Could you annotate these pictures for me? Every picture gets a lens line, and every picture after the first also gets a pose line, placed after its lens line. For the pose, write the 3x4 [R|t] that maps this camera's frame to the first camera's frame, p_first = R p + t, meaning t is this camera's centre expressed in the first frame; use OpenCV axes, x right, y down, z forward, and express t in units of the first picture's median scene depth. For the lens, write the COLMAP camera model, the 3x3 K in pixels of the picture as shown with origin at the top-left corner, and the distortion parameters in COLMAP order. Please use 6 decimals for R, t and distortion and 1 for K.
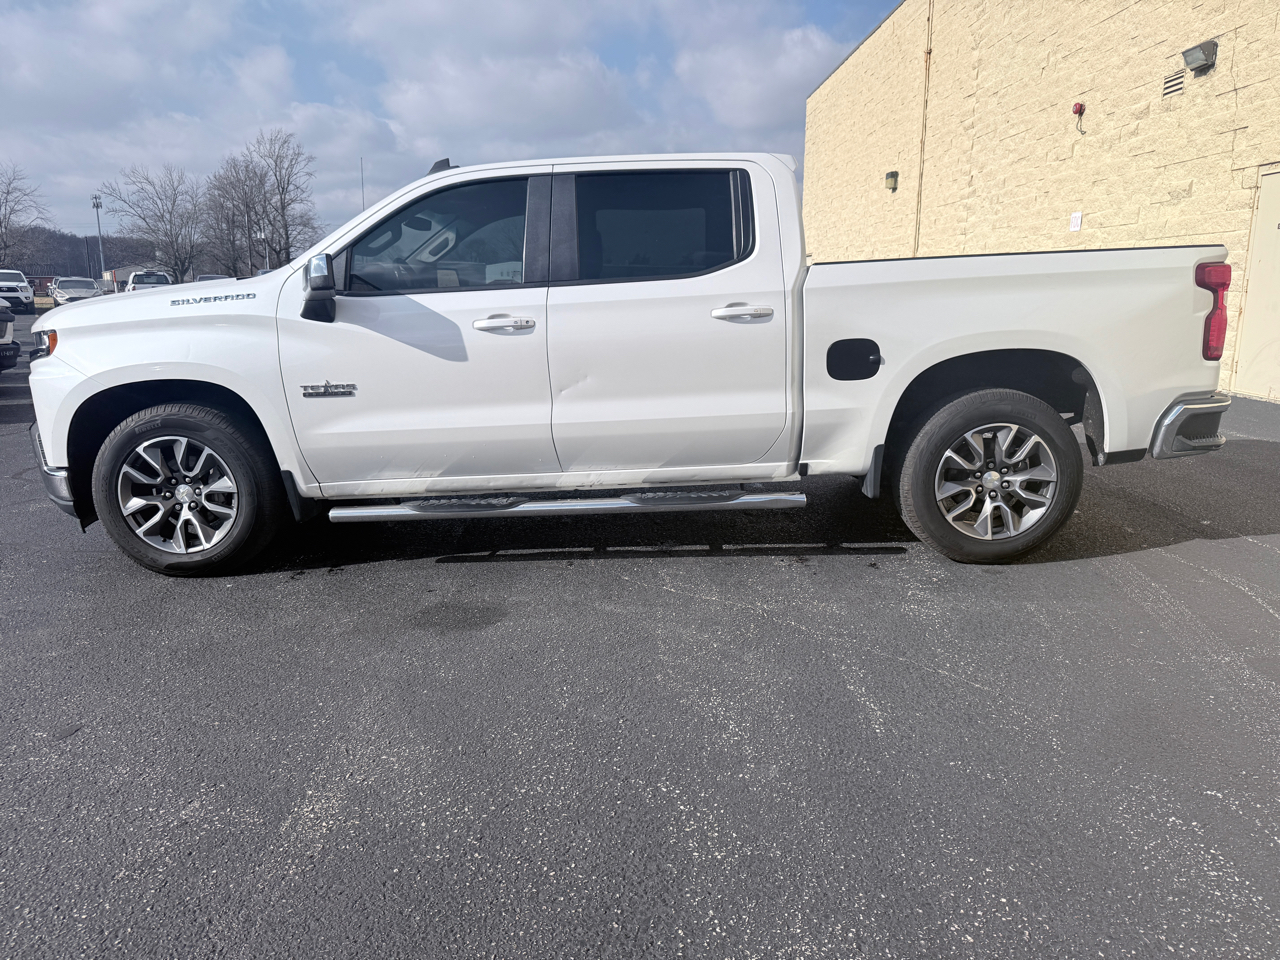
lens RADIAL K [[903.4, 0, 625.1], [0, 903.4, 447.7], [0, 0, 1]] dist [0.006099, -0.017928]
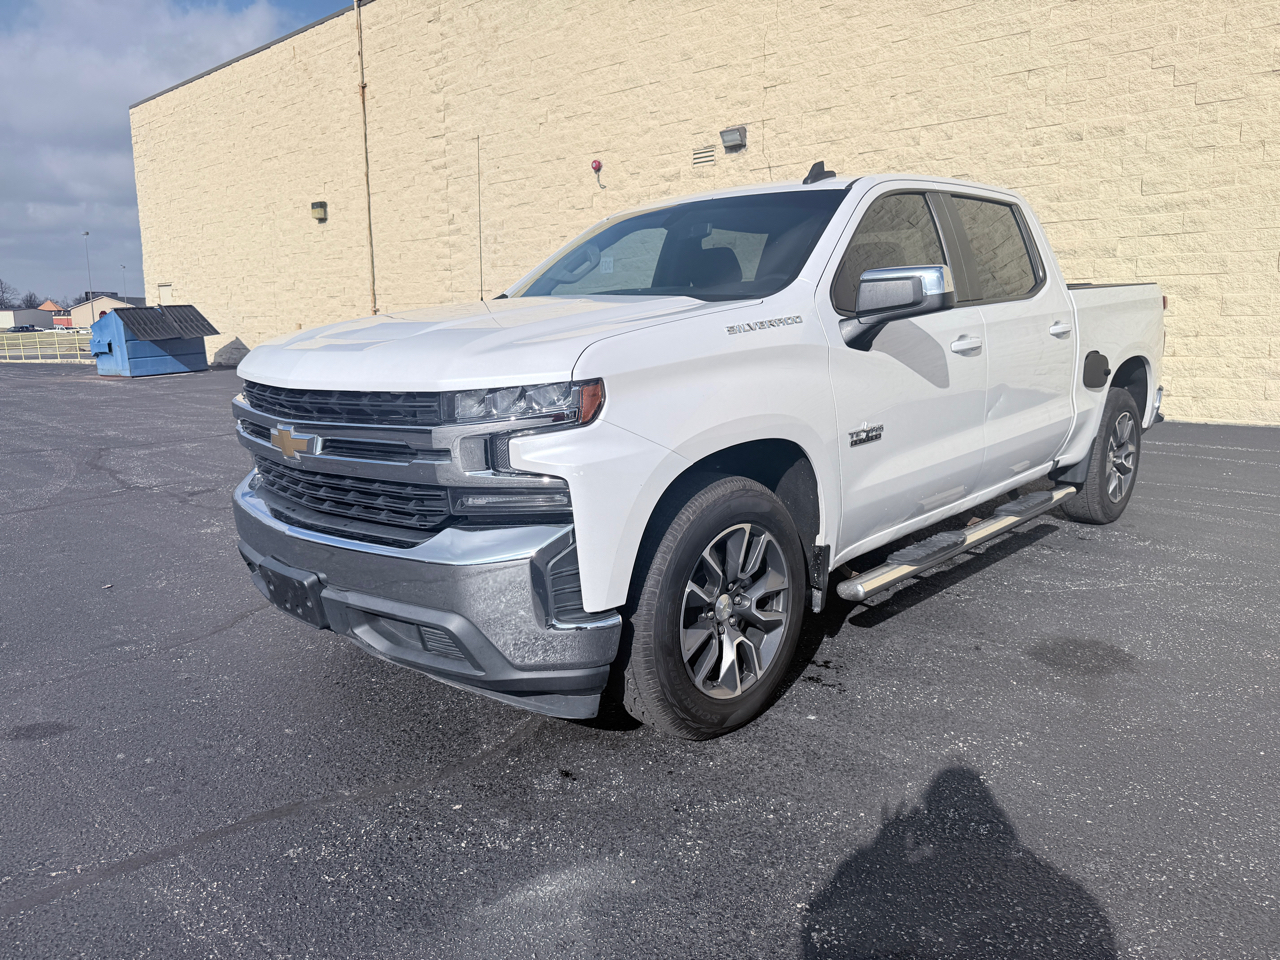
lens RADIAL K [[903.4, 0, 642.8], [0, 903.4, 454.8], [0, 0, 1]] dist [0.006099, -0.017928]
pose [[0.682053, -0.108783, 0.723167, -0.258689], [0.130684, 0.991088, 0.025830, -0.022357], [-0.719531, 0.076889, 0.690190, 0.136823]]
